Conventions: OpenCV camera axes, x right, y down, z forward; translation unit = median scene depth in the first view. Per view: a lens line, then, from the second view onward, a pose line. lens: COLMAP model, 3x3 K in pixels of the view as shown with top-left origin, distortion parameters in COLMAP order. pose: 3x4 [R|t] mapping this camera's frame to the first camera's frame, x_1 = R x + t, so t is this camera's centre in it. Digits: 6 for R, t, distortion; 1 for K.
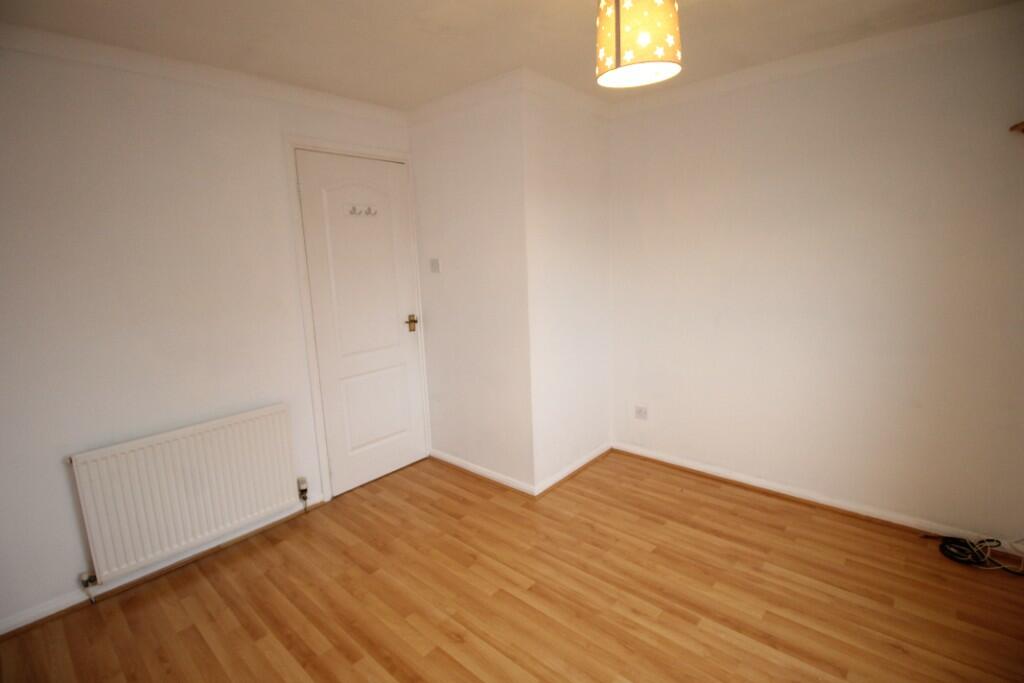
lens RADIAL K [[475.5, 0, 511.3], [0, 475.5, 335.0], [0, 0, 1]] dist [-0.001153, -0.013551]
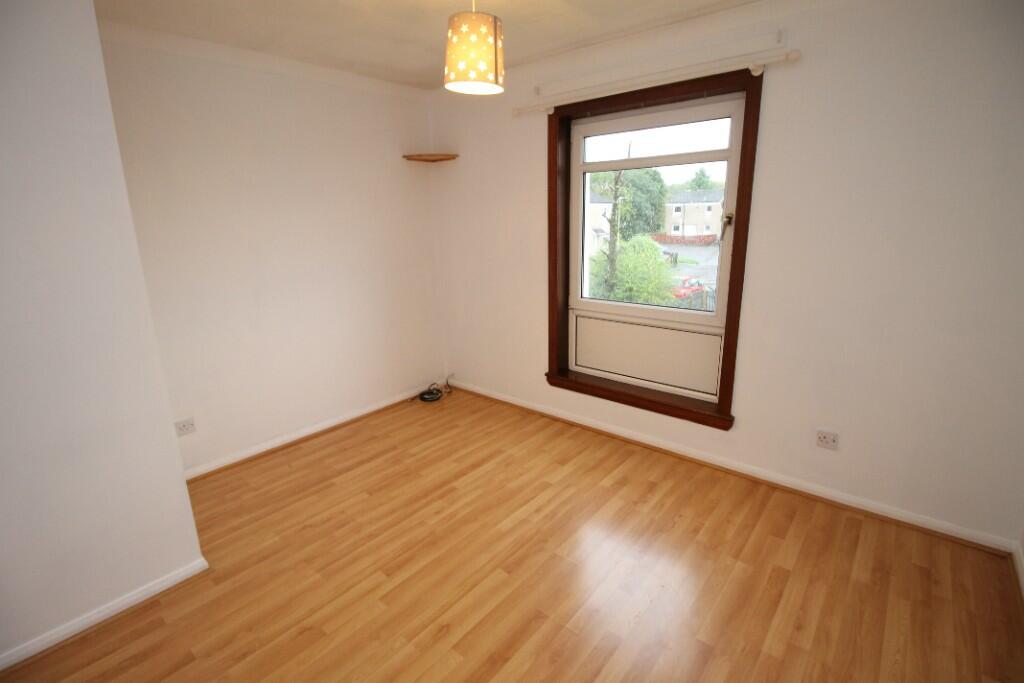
lens RADIAL K [[475.5, 0, 511.3], [0, 475.5, 335.0], [0, 0, 1]] dist [-0.001153, -0.013551]
pose [[-0.023147, -0.205919, 0.978295, -0.771609], [0.192168, 0.959393, 0.206487, -0.074009], [-0.981089, 0.192776, 0.017364, 0.626087]]
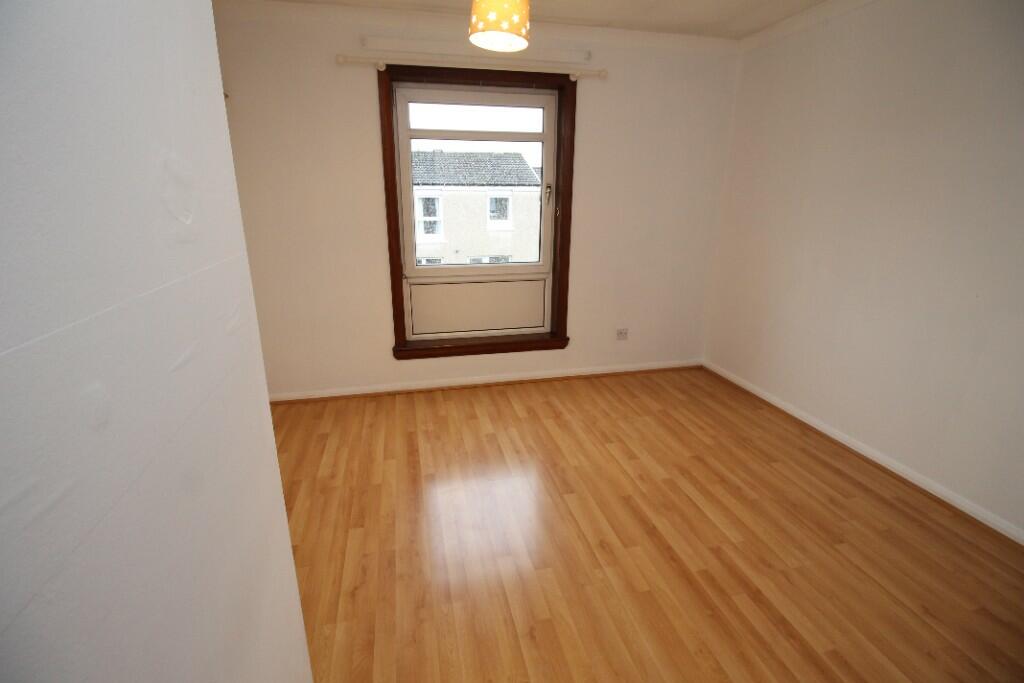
lens RADIAL K [[475.5, 0, 511.3], [0, 475.5, 335.0], [0, 0, 1]] dist [-0.001153, -0.013551]
pose [[-0.814938, -0.131470, 0.564439, -0.404186], [0.126032, 0.910419, 0.394023, -0.192041], [-0.565678, 0.392242, -0.725366, 1.436820]]
